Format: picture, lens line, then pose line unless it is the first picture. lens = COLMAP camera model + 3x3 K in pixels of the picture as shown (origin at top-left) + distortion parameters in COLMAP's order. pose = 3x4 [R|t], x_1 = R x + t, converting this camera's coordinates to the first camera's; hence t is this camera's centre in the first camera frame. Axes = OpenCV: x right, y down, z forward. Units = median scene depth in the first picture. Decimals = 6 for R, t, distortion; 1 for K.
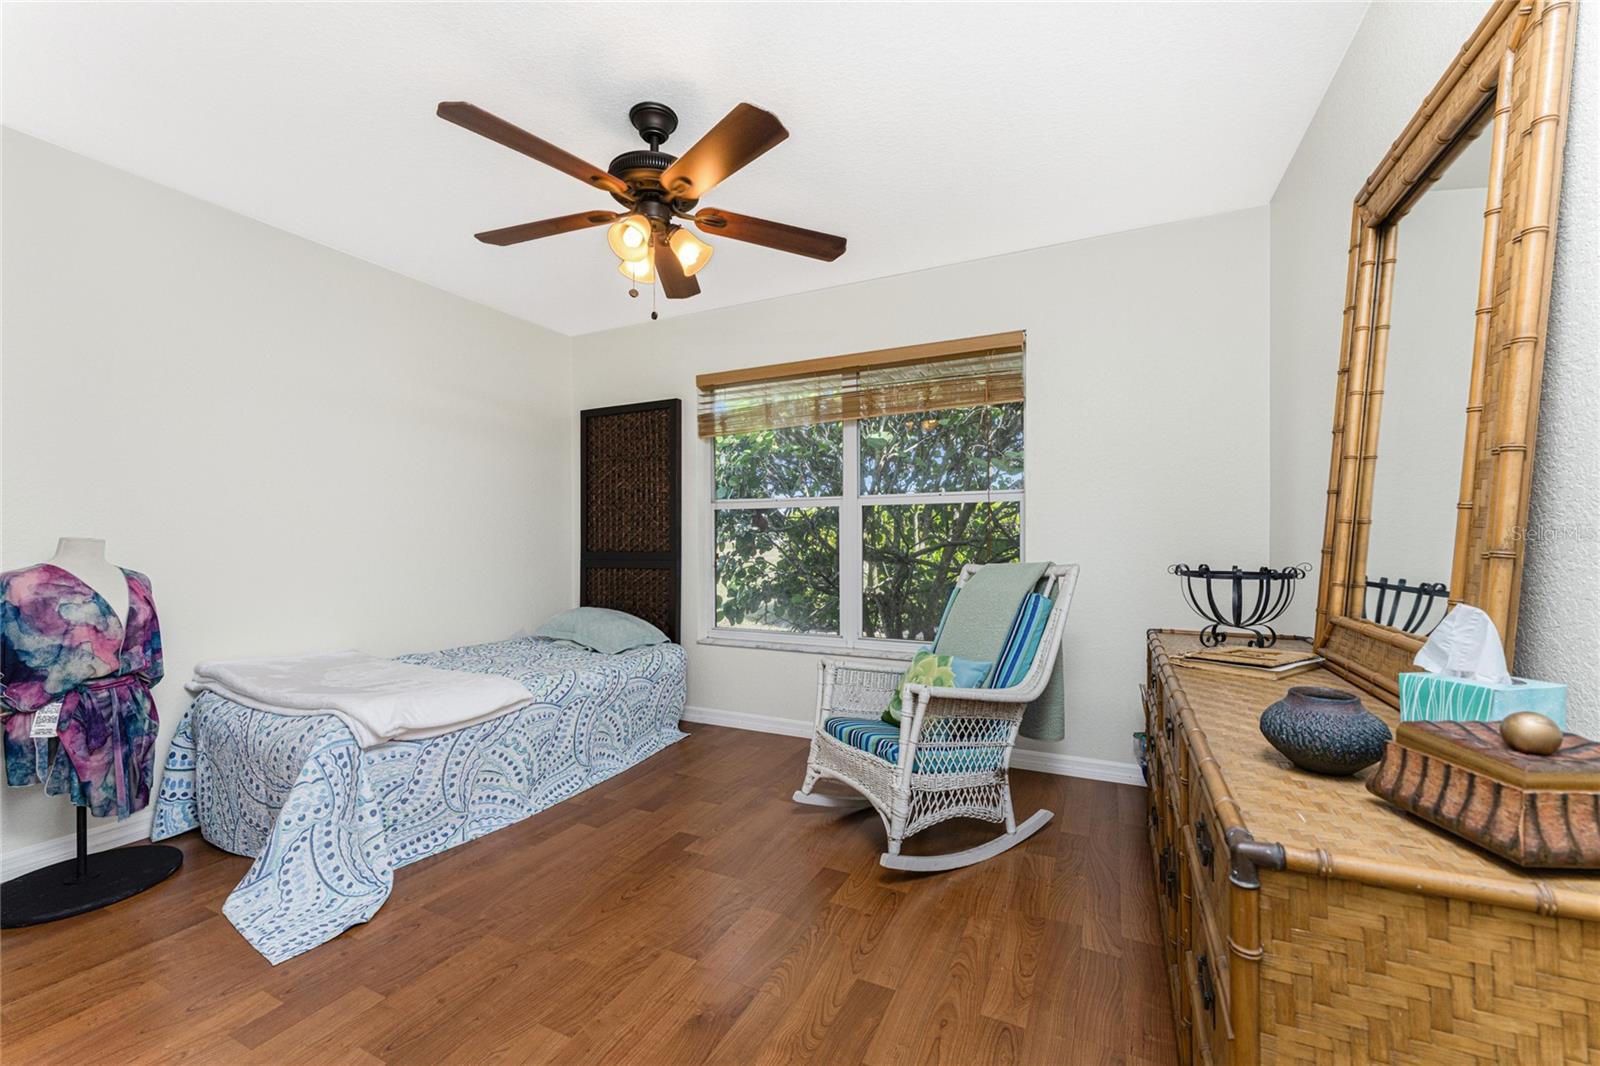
lens RADIAL K [[654.0, 0, 796.2], [0, 654.0, 539.3], [0, 0, 1]] dist [0.001332, 0.000106]
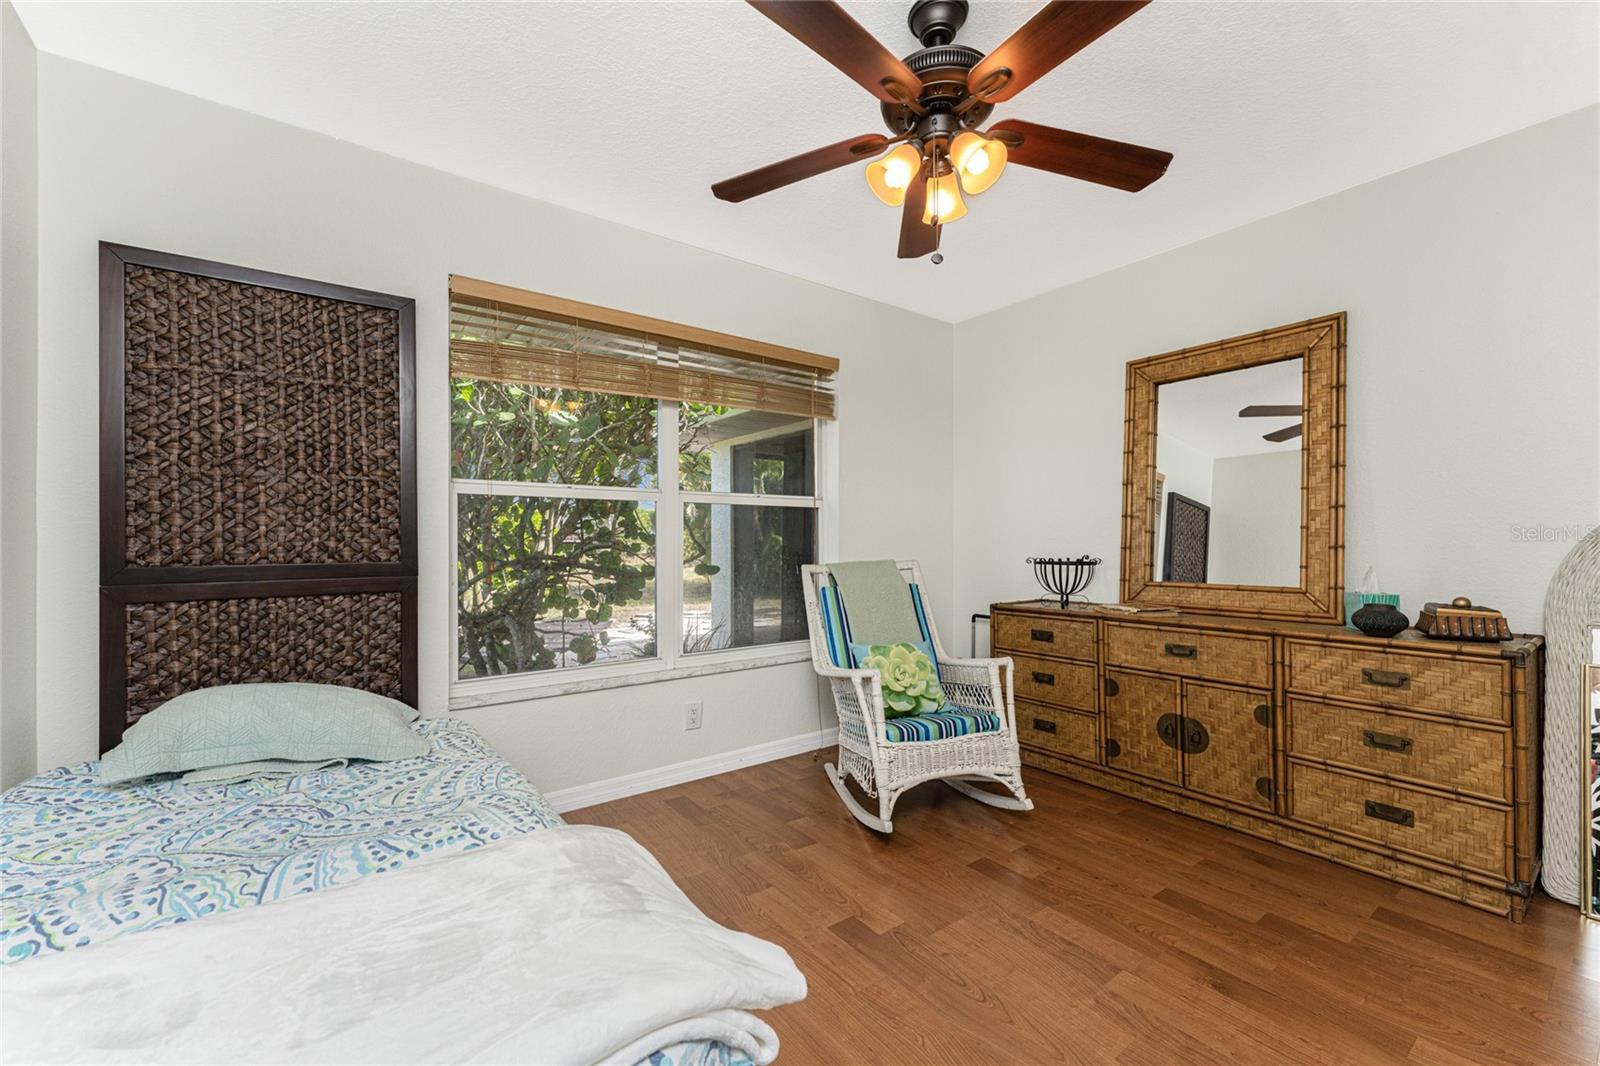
lens RADIAL K [[654.0, 0, 796.2], [0, 654.0, 539.3], [0, 0, 1]] dist [0.001332, 0.000106]
pose [[0.455591, -0.001346, 0.890188, -0.668632], [-0.009215, 0.999938, 0.006228, -0.005973], [-0.890142, -0.011041, 0.455550, 0.509780]]
